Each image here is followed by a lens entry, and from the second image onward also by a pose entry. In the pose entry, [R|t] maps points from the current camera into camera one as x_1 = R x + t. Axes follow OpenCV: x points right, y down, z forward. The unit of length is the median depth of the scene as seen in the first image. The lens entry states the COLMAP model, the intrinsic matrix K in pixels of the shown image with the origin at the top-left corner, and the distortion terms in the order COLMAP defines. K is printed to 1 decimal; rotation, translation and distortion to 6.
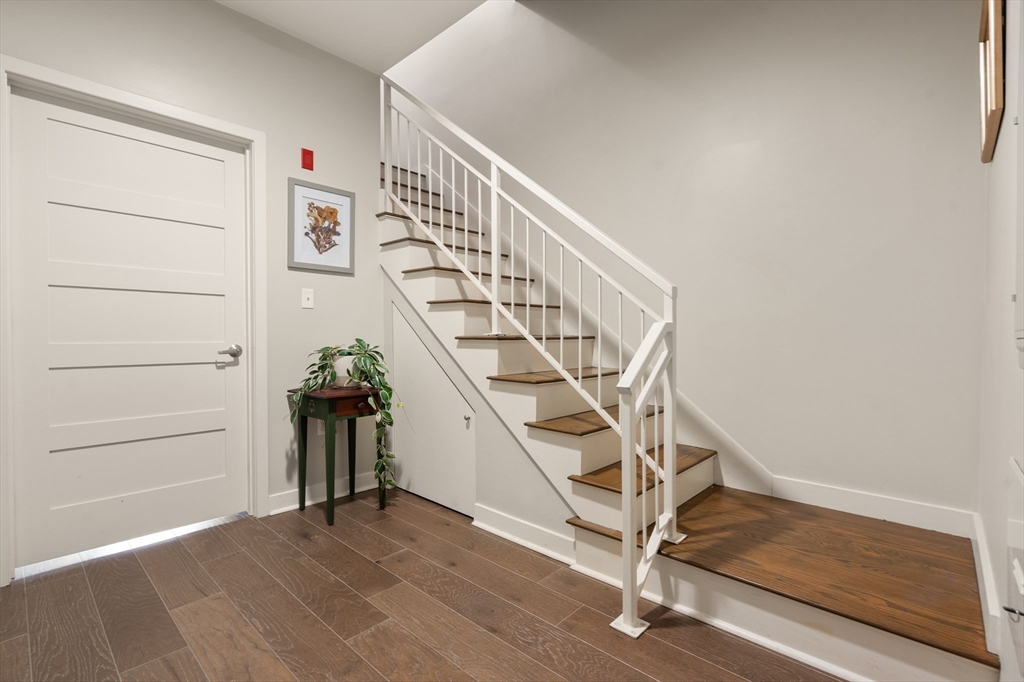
lens RADIAL K [[475.4, 0, 501.6], [0, 475.4, 338.3], [0, 0, 1]] dist [-0.003059, 0.001566]
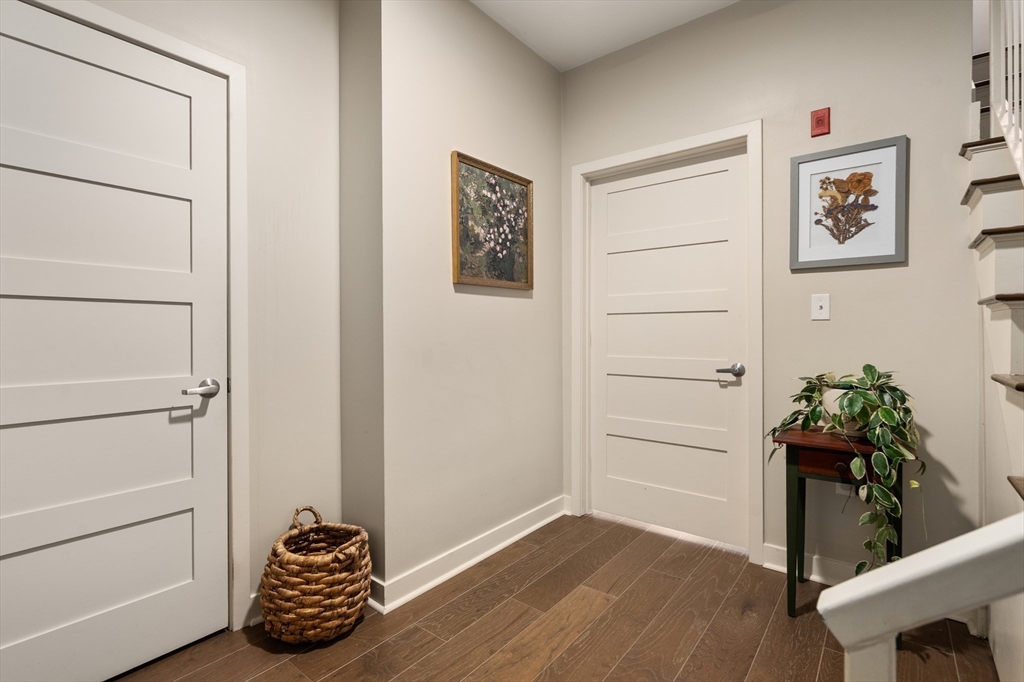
lens RADIAL K [[475.4, 0, 503.2], [0, 475.4, 334.9], [0, 0, 1]] dist [-0.003059, 0.001566]
pose [[0.077810, -0.000281, -0.996968, 0.309110], [-0.005635, 0.999984, -0.000722, -0.036586], [0.996952, 0.005674, 0.077808, 0.447322]]
